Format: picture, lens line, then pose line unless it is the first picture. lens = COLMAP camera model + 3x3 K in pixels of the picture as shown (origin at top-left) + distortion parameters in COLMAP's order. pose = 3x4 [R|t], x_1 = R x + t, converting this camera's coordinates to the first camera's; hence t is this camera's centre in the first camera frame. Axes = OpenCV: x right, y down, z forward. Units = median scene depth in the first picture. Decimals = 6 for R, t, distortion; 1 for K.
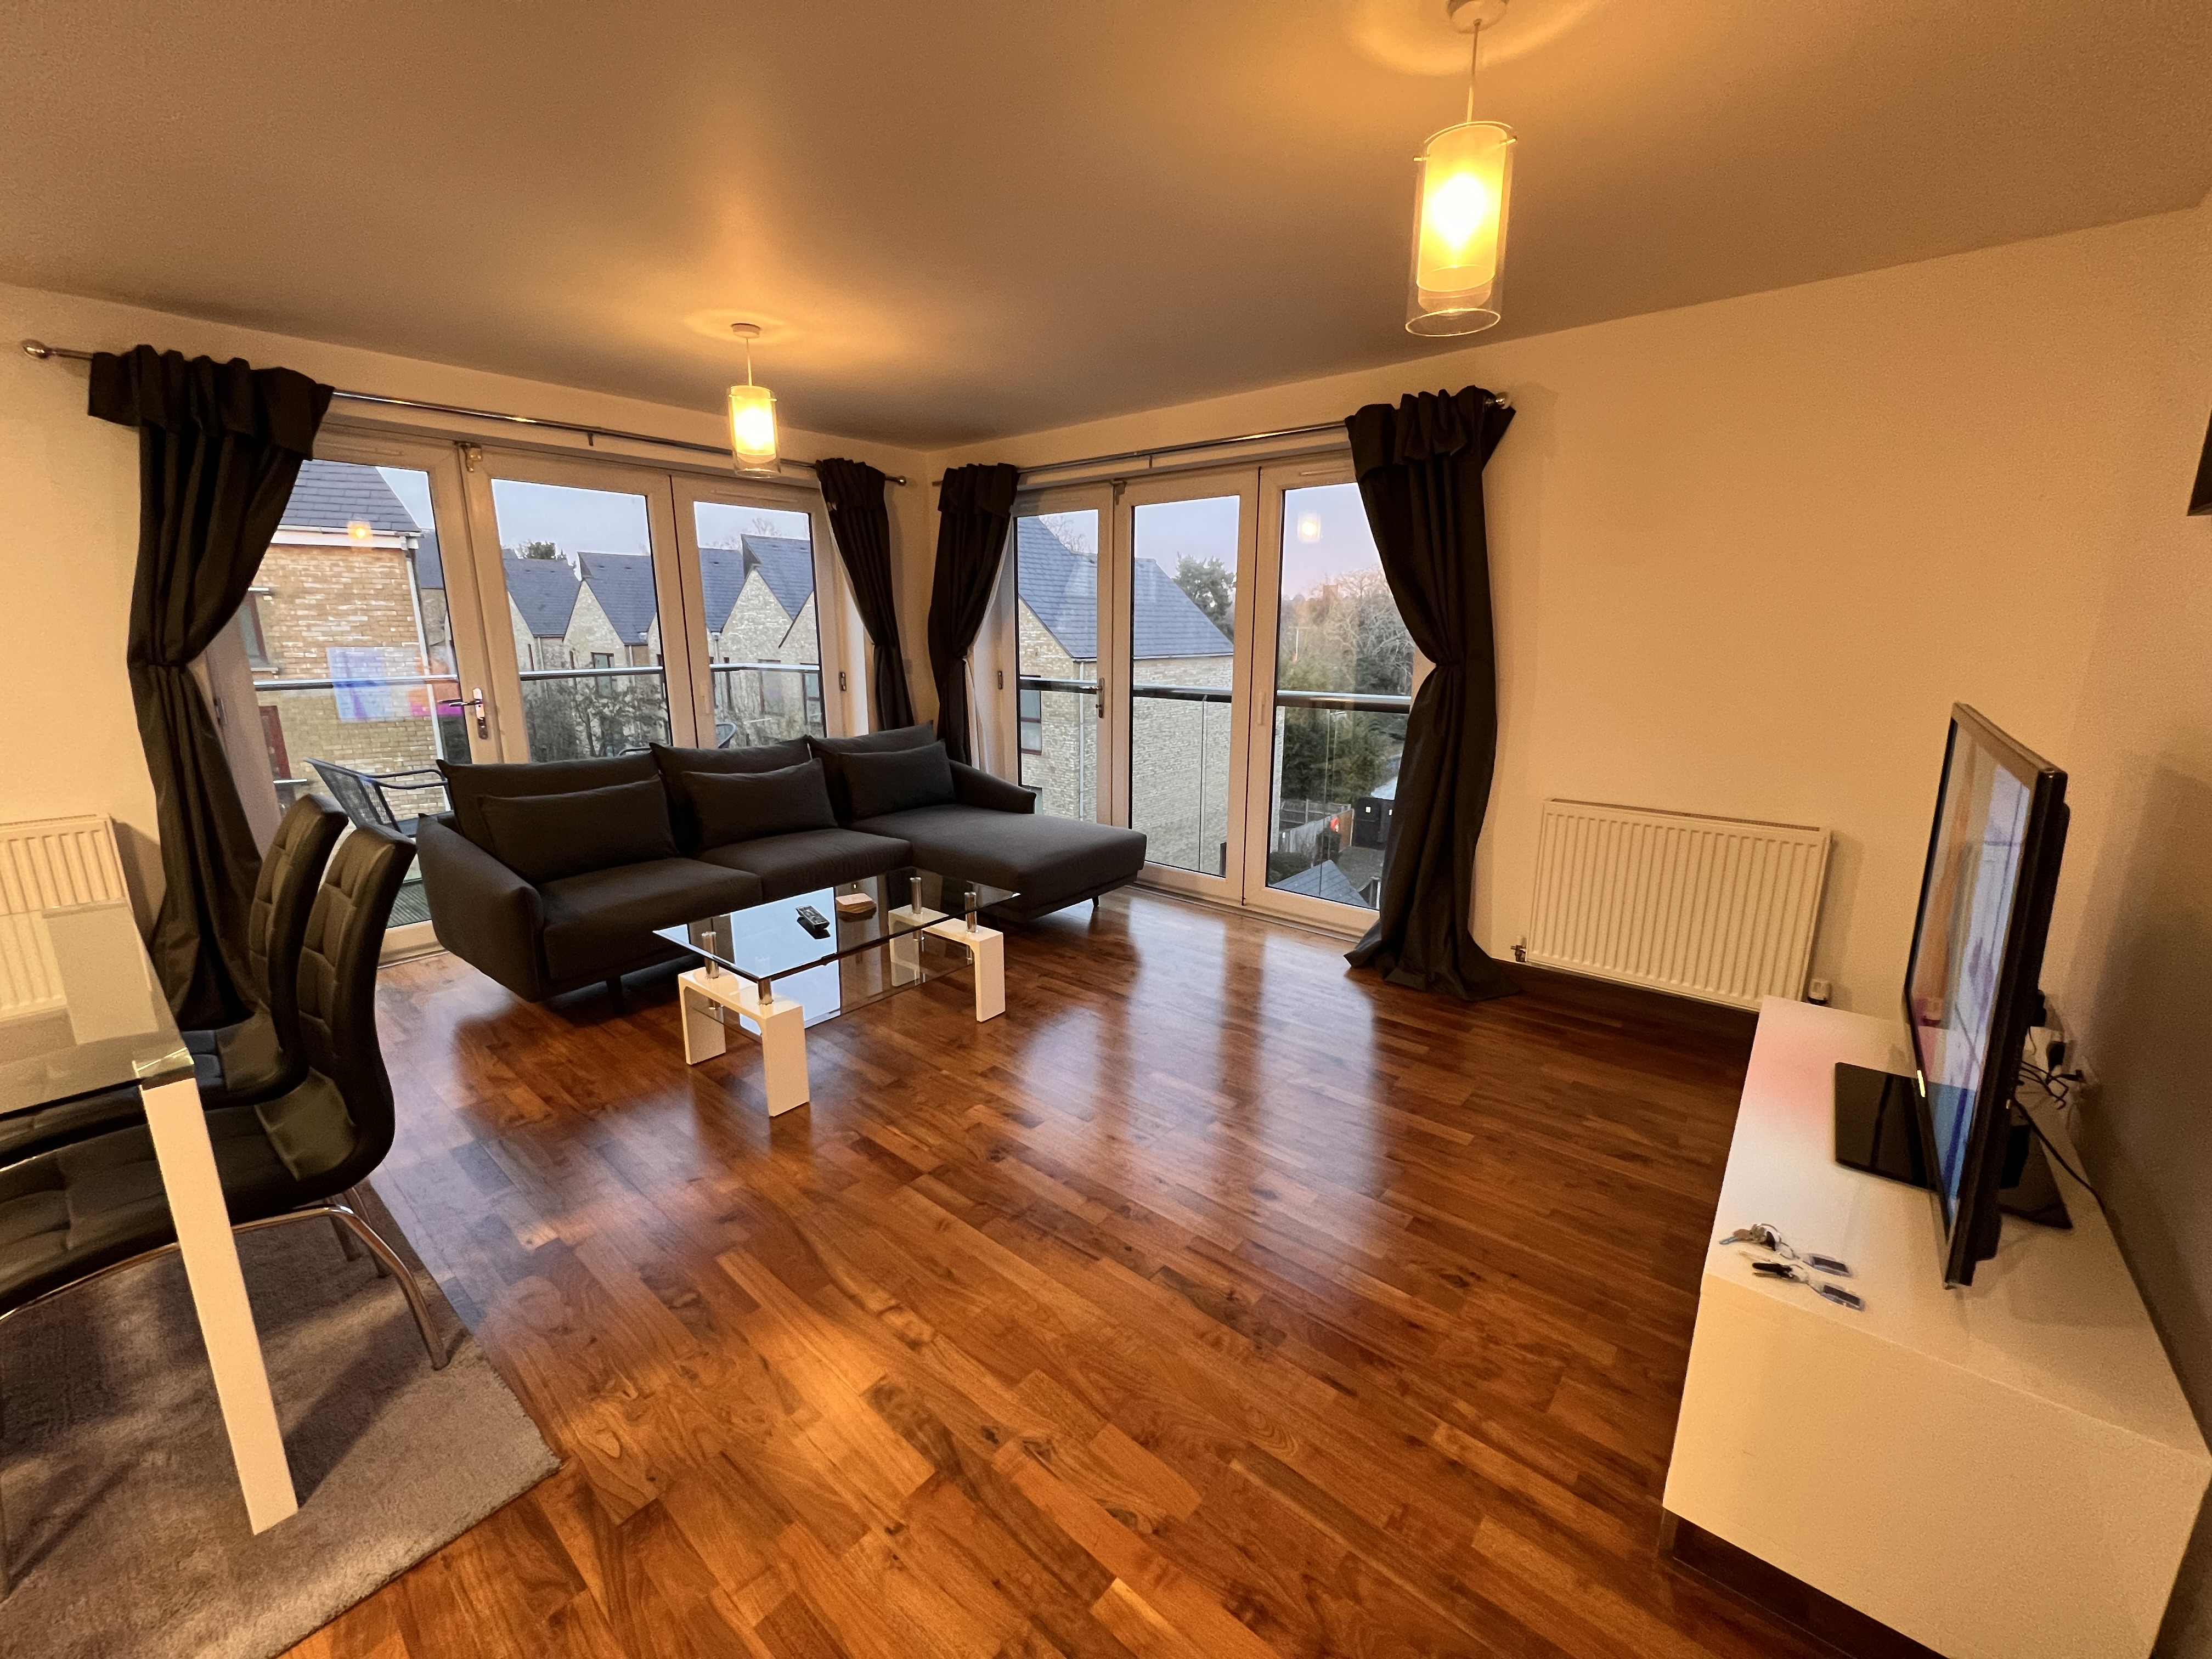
lens RADIAL K [[875.0, 0, 1100.5], [0, 875.0, 827.2], [0, 0, 1]] dist [-0.002864, 0.000162]
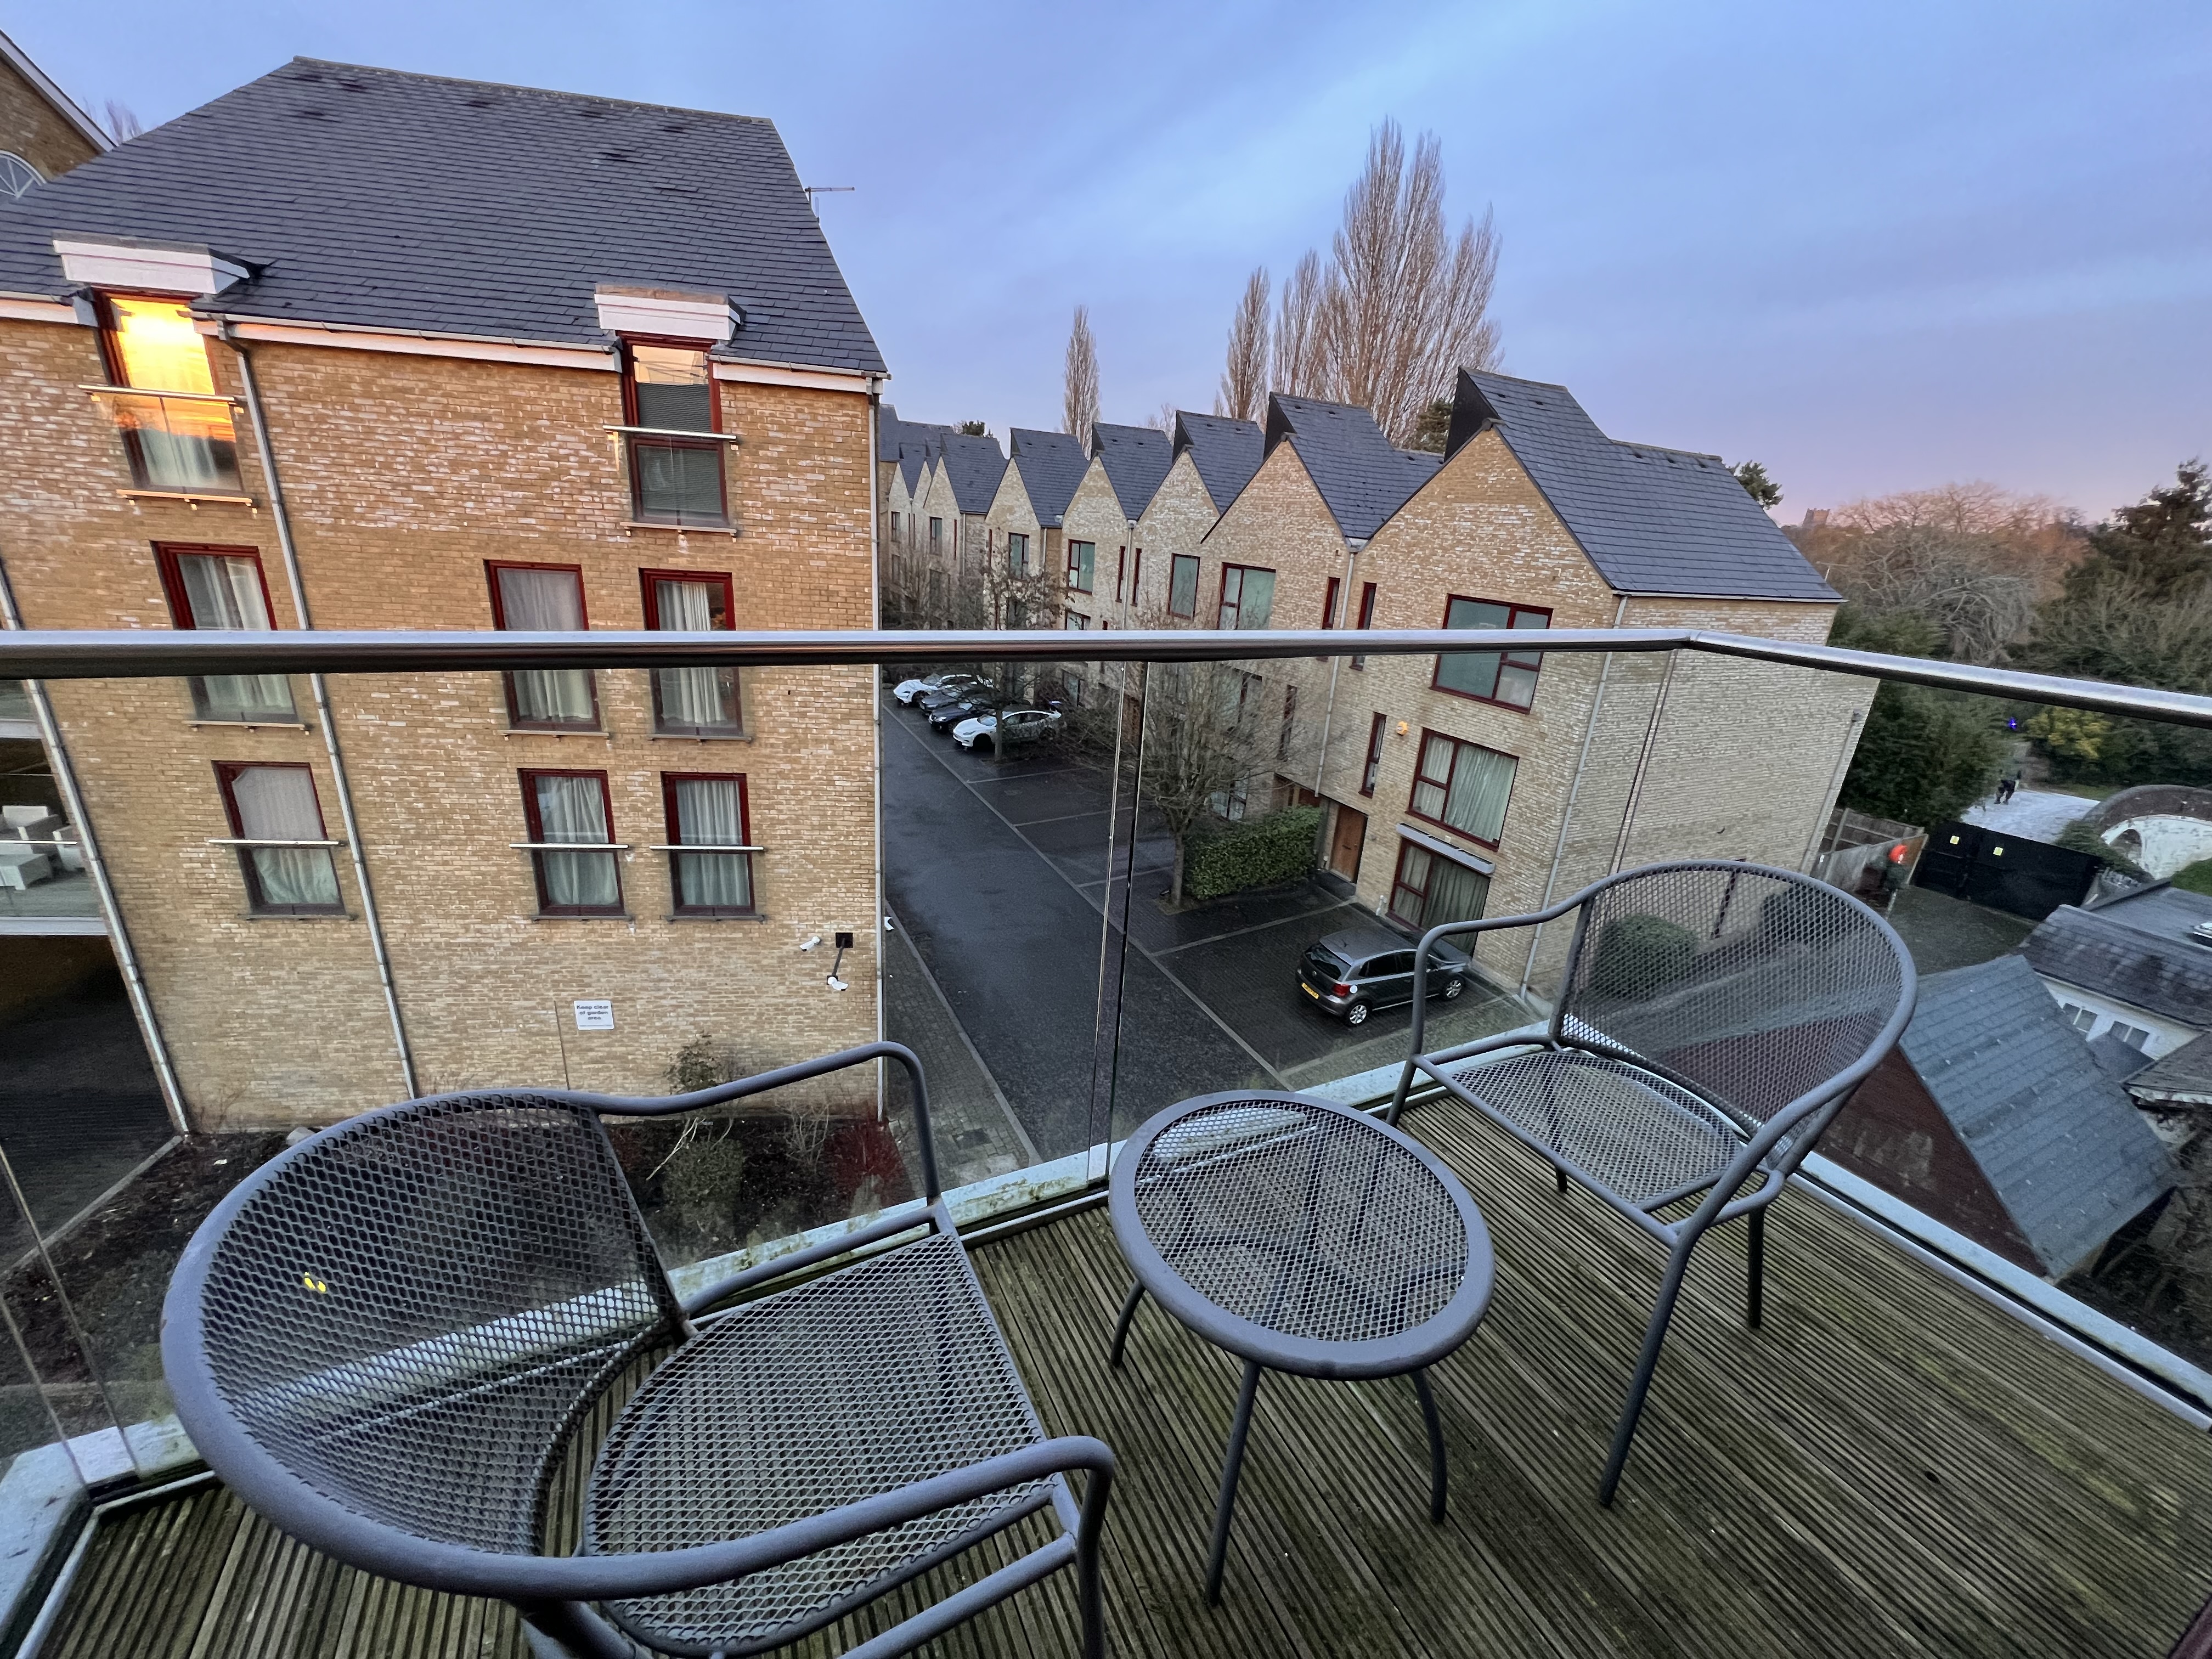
lens RADIAL K [[875.0, 0, 1100.5], [0, 875.0, 827.2], [0, 0, 1]] dist [-0.002864, 0.000162]
pose [[0.915453, 0.189456, -0.355037, -0.082020], [-0.151138, 0.979526, 0.132993, -0.021523], [0.372964, -0.068089, 0.925344, 0.105077]]
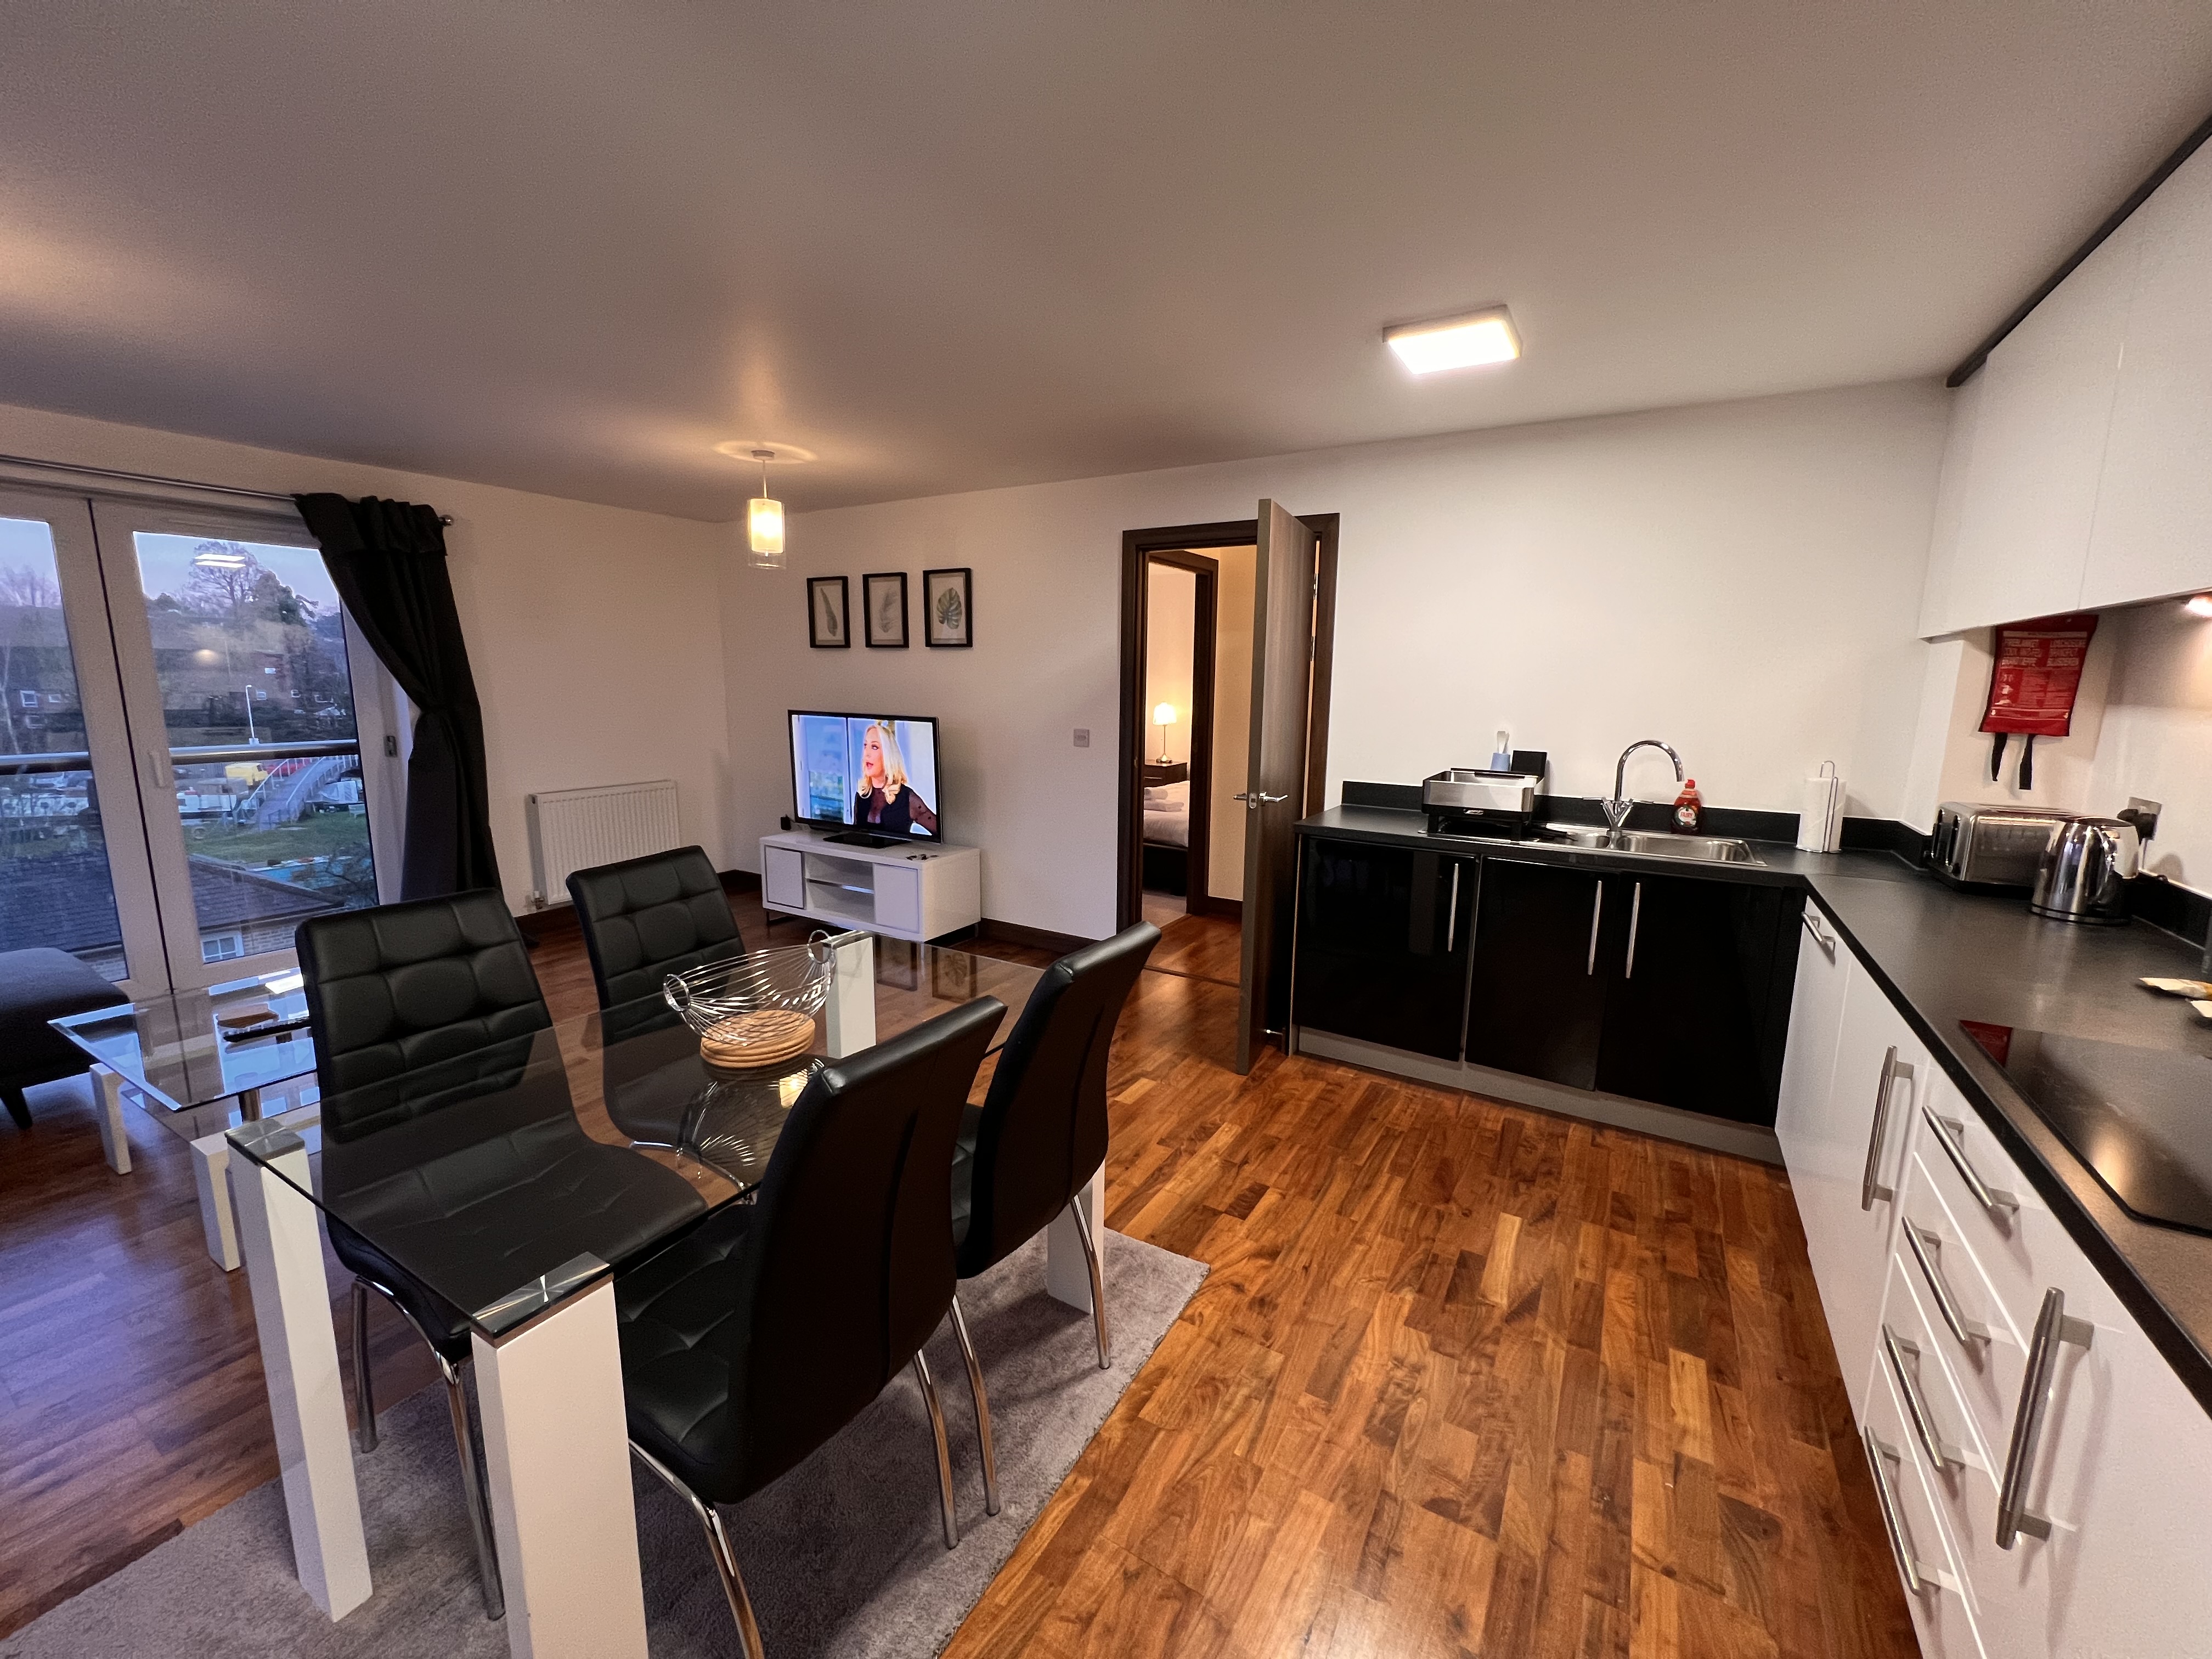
lens RADIAL K [[875.0, 0, 1100.5], [0, 875.0, 827.2], [0, 0, 1]] dist [-0.002864, 0.000162]
pose [[-0.150237, -0.177099, 0.972658, -1.324692], [0.205386, 0.956770, 0.205931, -0.105371], [-0.967081, 0.230709, -0.107369, 0.296213]]
